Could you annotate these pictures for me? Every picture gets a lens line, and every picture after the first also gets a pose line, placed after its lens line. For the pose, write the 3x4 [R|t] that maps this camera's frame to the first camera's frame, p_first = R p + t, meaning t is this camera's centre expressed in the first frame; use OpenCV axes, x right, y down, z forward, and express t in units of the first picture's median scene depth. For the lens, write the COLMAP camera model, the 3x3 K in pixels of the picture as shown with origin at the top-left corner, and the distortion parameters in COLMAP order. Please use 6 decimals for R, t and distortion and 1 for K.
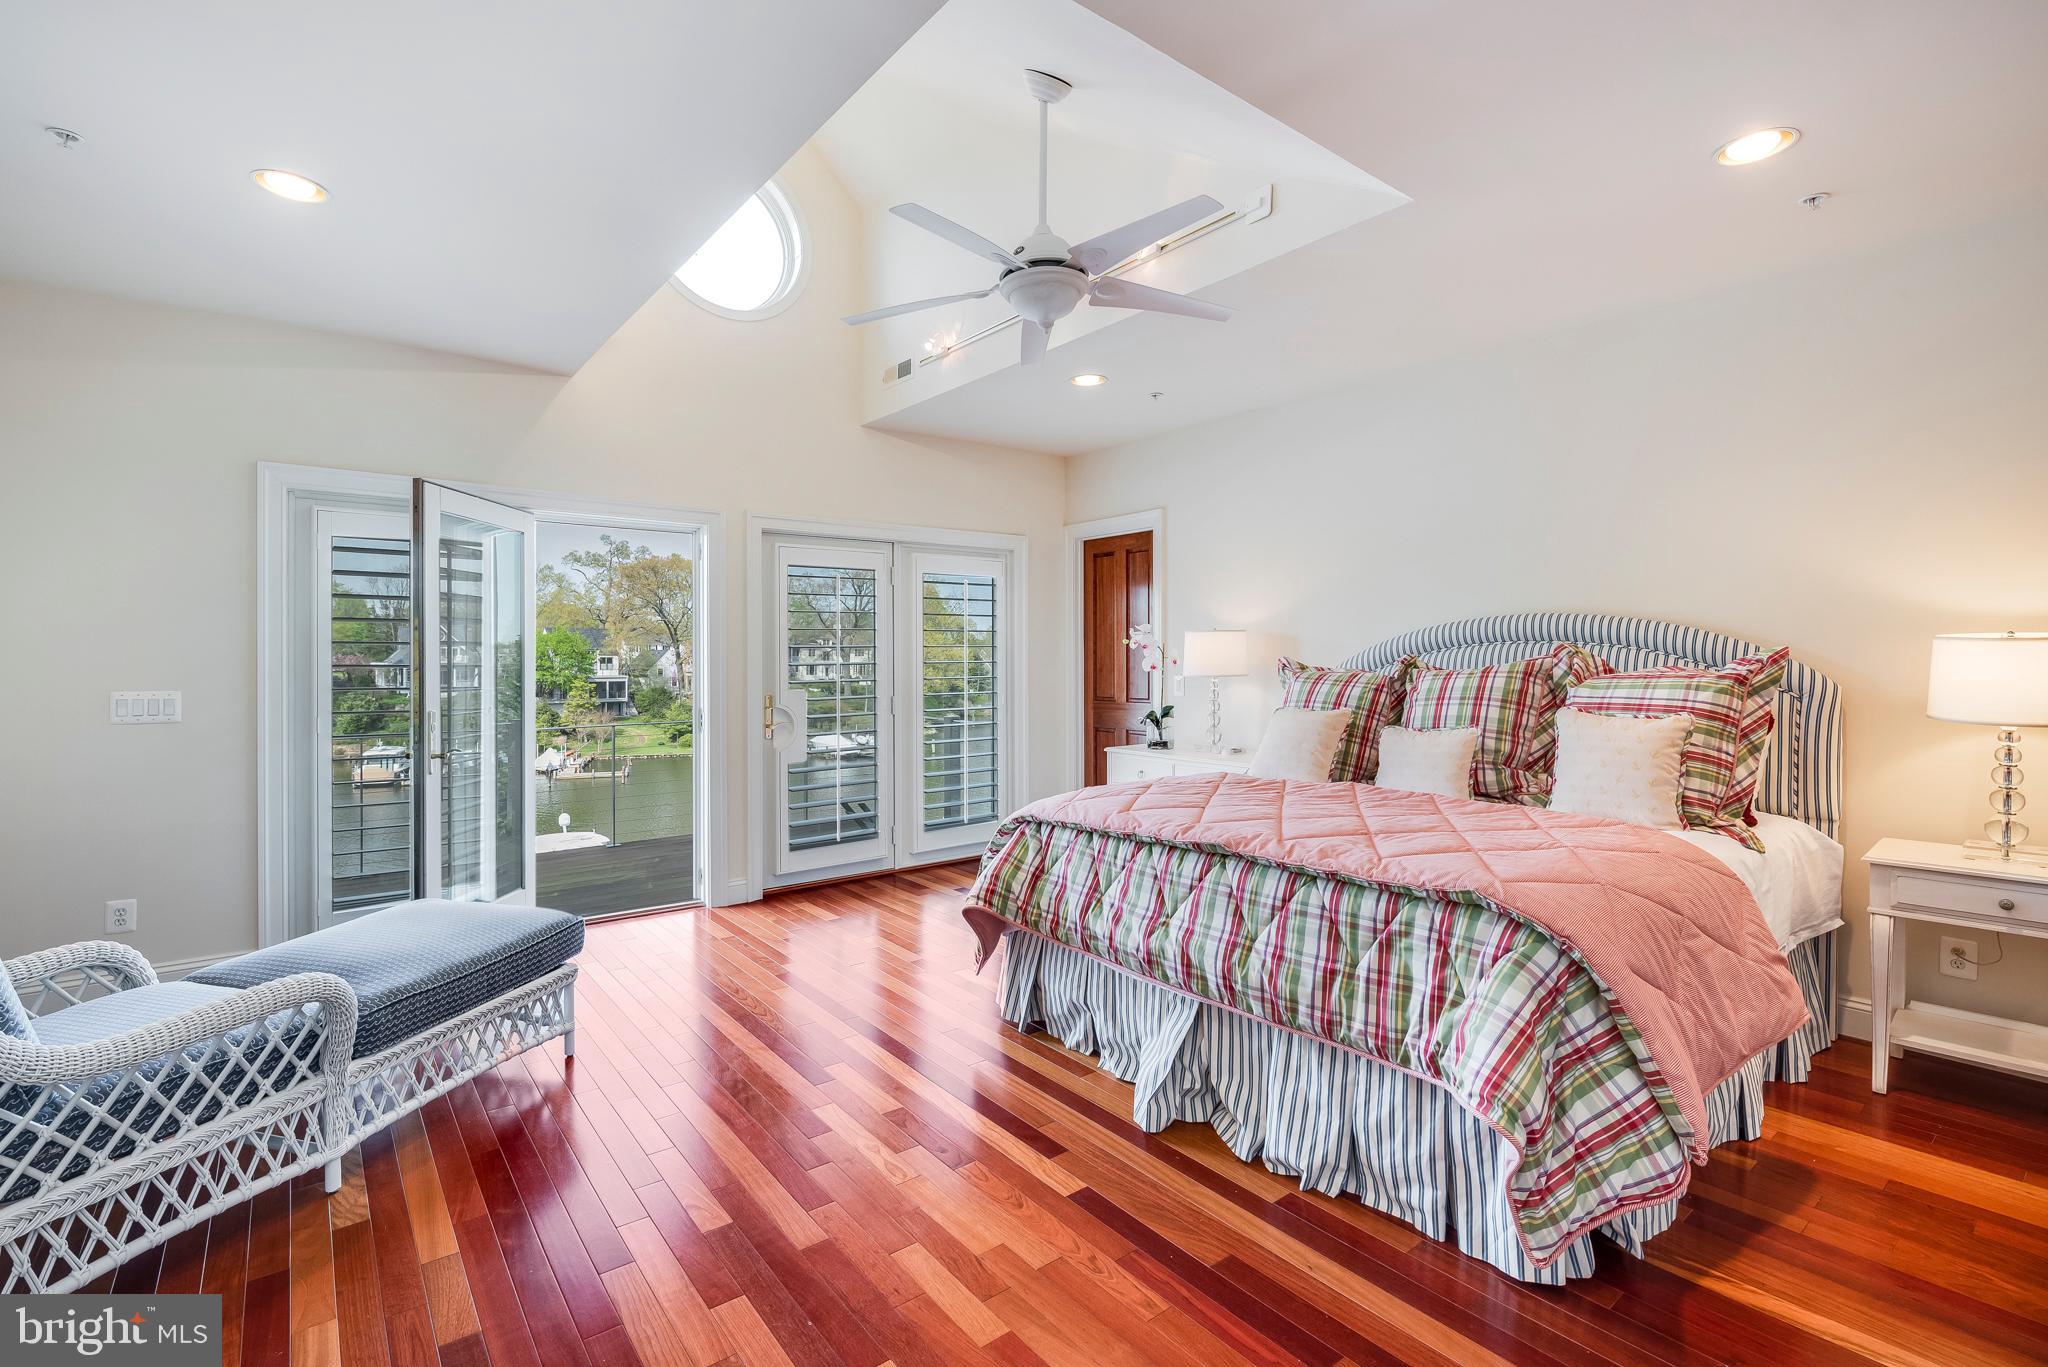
lens RADIAL K [[920.8, 0, 1025.5], [0, 920.8, 668.3], [0, 0, 1]] dist [-0.011981, -0.000458]
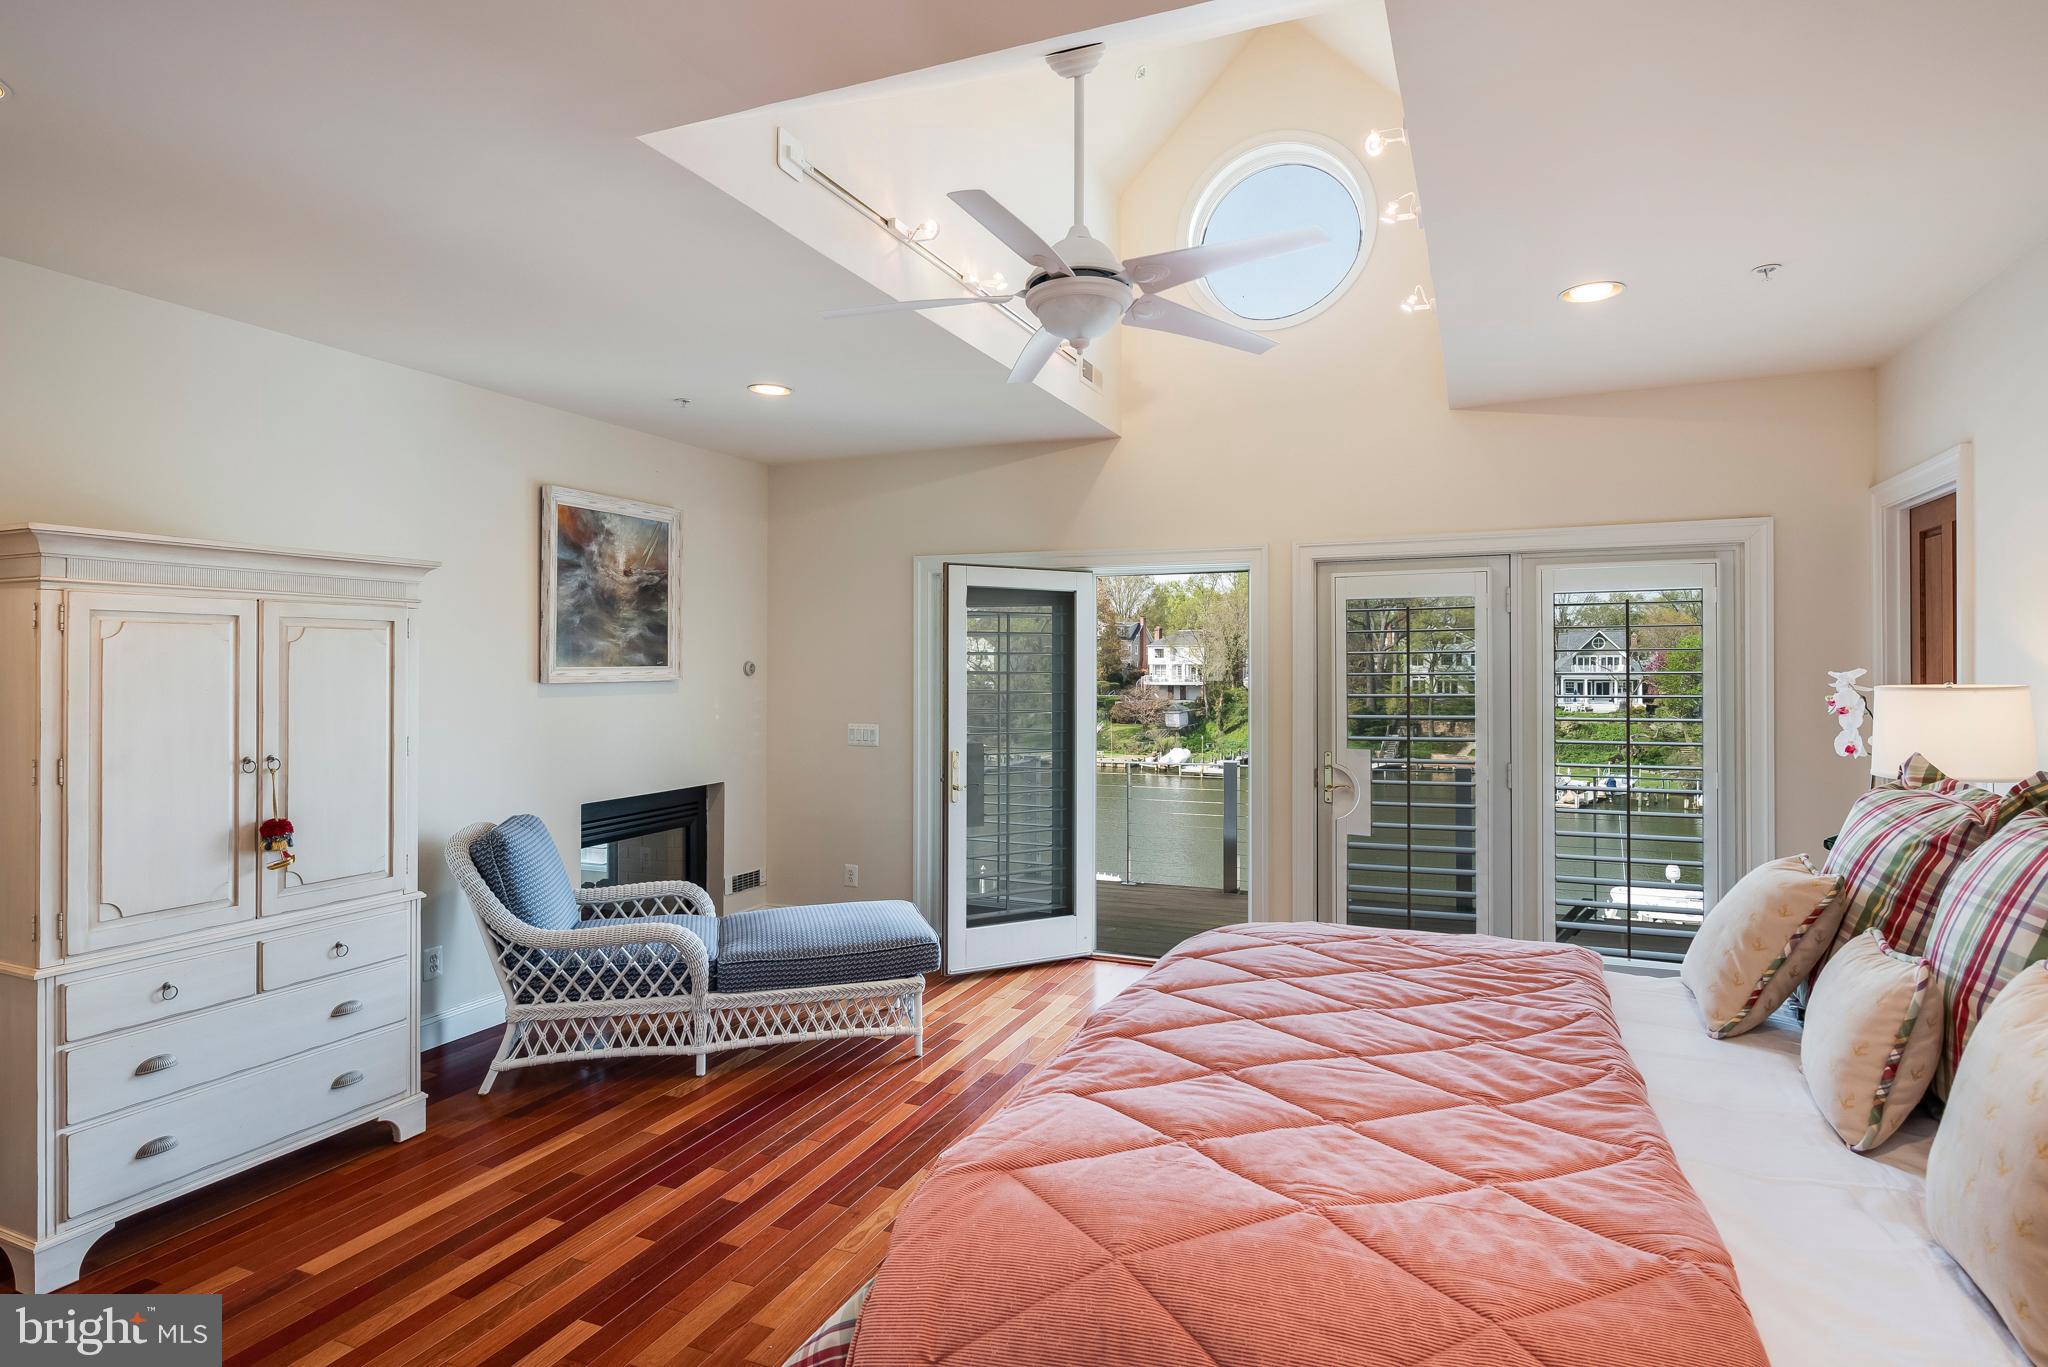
lens RADIAL K [[1093.7, 0, 1027.2], [0, 1093.7, 665.7], [0, 0, 1]] dist [0.001937, -0.002516]
pose [[0.483093, 0.001335, -0.875568, 0.482931], [-0.011386, 0.999924, -0.004758, -0.043763], [0.875495, 0.012268, 0.483071, 0.267621]]
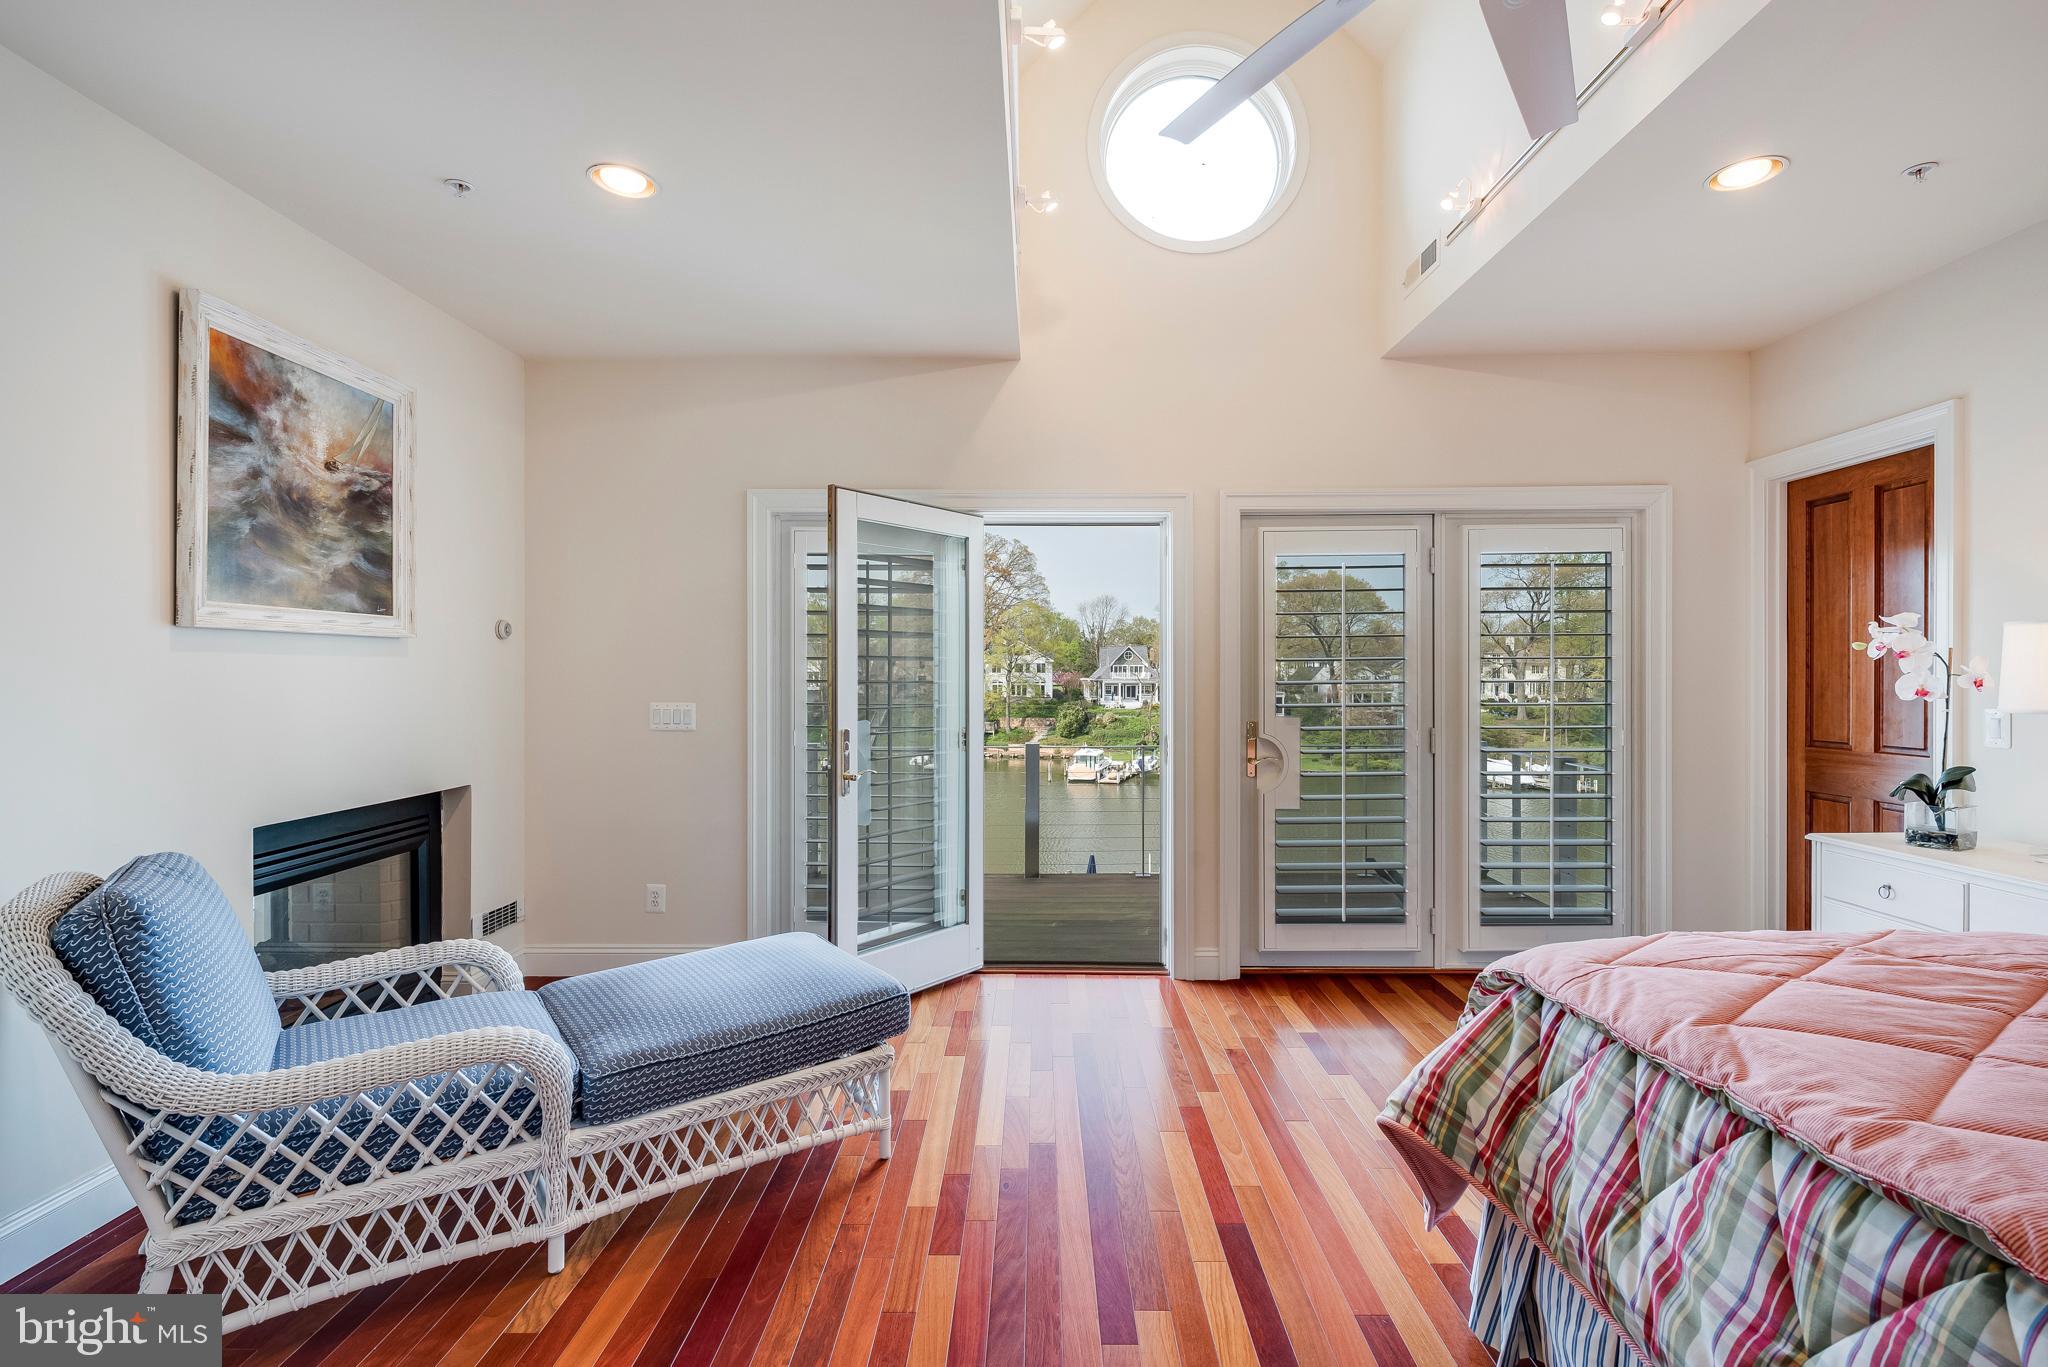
lens RADIAL K [[935.8, 0, 1031.0], [0, 935.8, 681.6], [0, 0, 1]] dist [-0.003048, -0.002638]
pose [[0.778418, 0.006583, -0.627712, 0.077107], [-0.008953, 0.999960, -0.000615, -0.002838], [0.627683, 0.006098, 0.778445, 0.260497]]
